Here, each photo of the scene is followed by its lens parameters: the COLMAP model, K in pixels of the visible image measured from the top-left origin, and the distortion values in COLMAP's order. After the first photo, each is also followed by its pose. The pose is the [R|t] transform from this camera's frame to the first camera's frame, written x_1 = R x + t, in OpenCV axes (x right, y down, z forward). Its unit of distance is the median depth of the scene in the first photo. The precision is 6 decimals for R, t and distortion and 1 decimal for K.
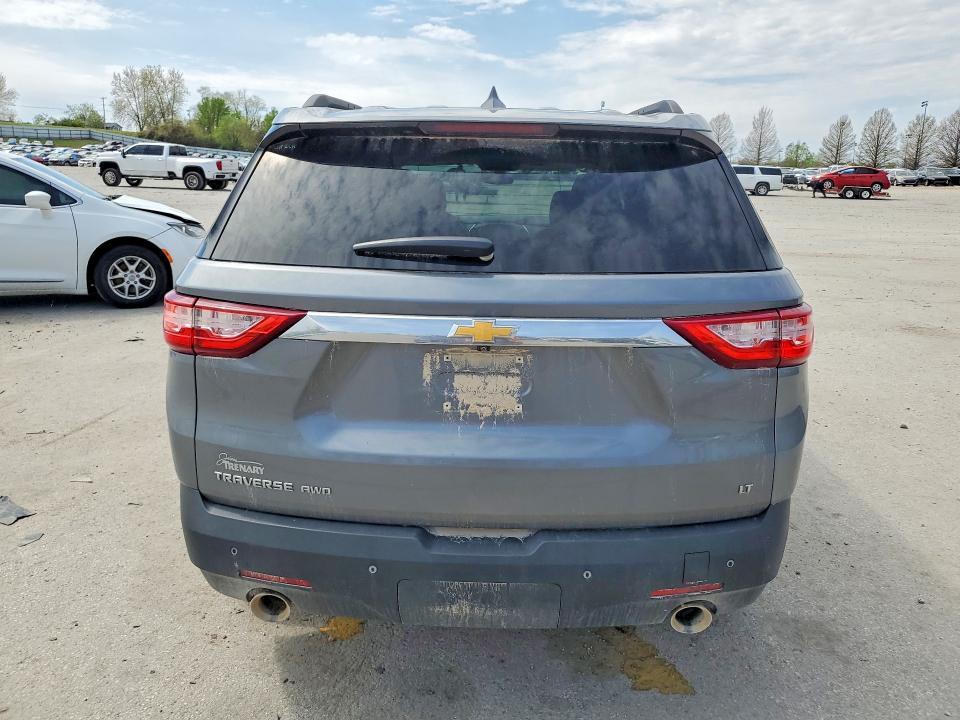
lens RADIAL K [[787.4, 0, 480.0], [0, 787.4, 360.0], [0, 0, 1]] dist [0.003745, 0.021478]
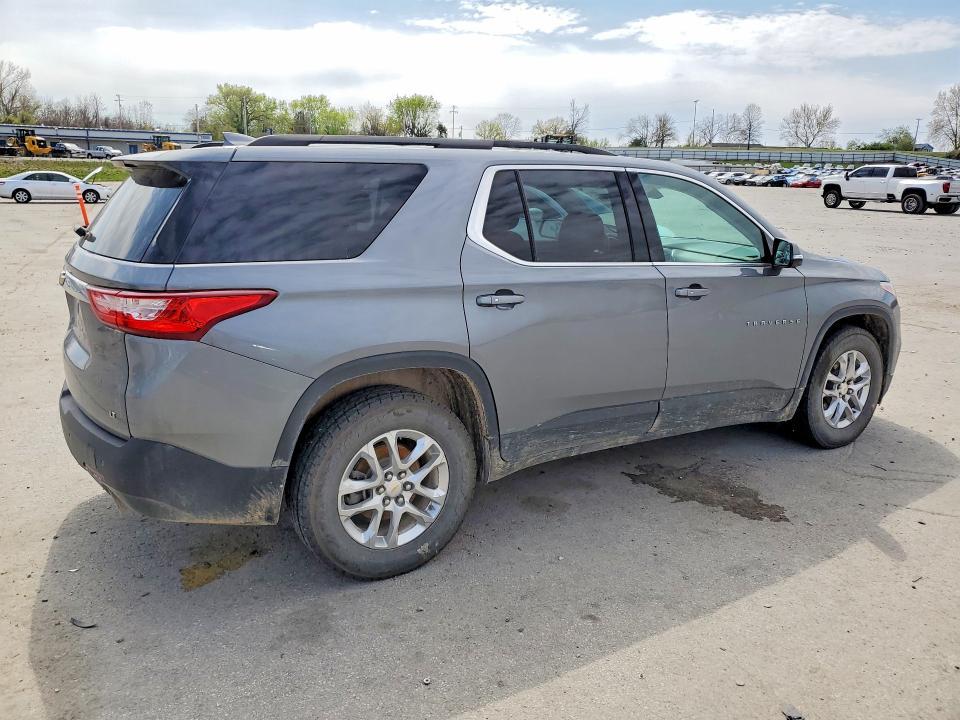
lens RADIAL K [[787.4, 0, 480.0], [0, 787.4, 360.0], [0, 0, 1]] dist [0.003745, 0.021478]
pose [[0.513643, 0.184968, -0.837829, 0.166175], [-0.206942, 0.974366, 0.088242, -0.017948], [0.832674, 0.128057, 0.538754, 0.069868]]
